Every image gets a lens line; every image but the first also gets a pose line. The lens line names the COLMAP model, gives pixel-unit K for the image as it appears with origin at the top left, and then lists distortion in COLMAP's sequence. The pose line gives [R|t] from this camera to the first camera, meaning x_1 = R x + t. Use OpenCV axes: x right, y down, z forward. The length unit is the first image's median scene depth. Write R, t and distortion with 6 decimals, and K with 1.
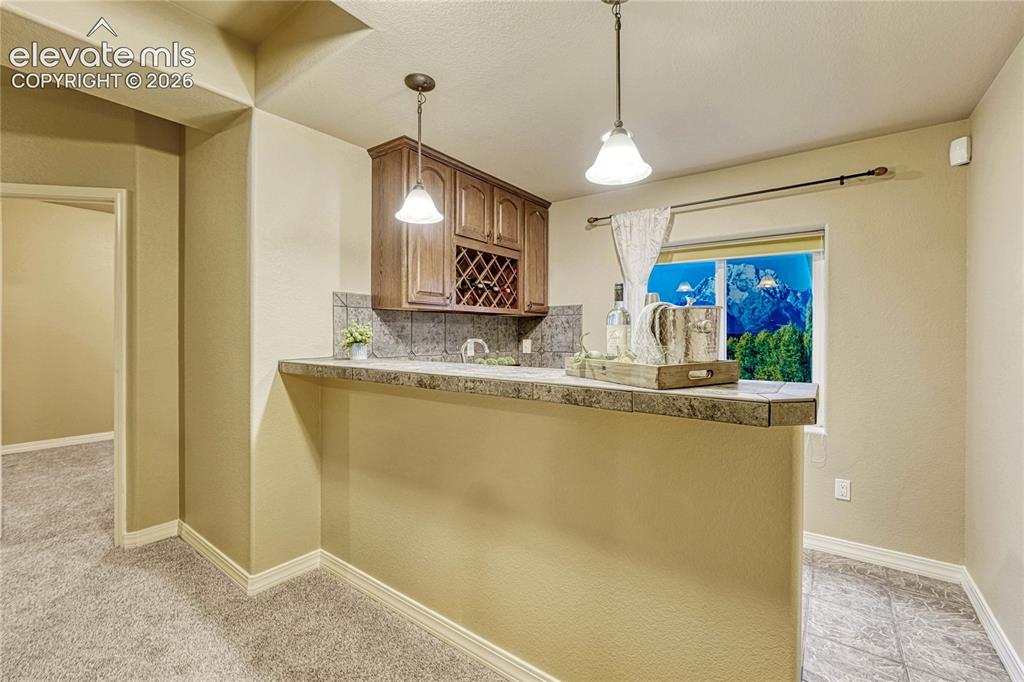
lens RADIAL K [[430.2, 0, 512.0], [0, 430.2, 341.0], [0, 0, 1]] dist [-0.001193, -0.000312]
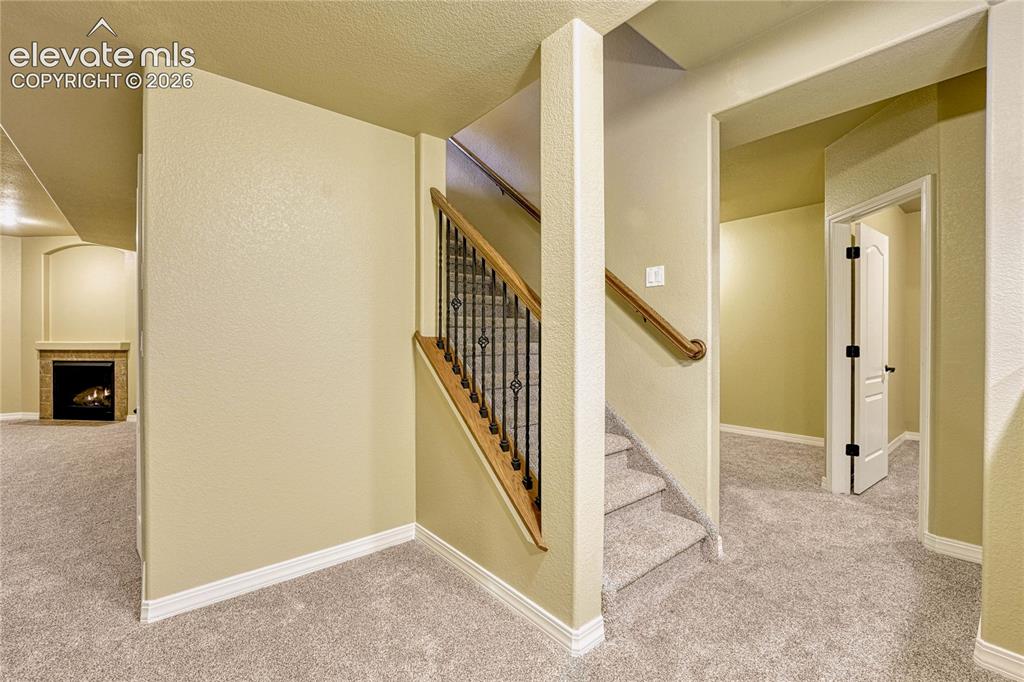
lens RADIAL K [[430.2, 0, 512.0], [0, 430.2, 341.0], [0, 0, 1]] dist [-0.001193, -0.000312]
pose [[-0.225389, -0.005775, -0.974252, 0.252880], [-0.020145, 0.999796, -0.001266, 0.041904], [0.974061, 0.019340, -0.225459, 0.313650]]
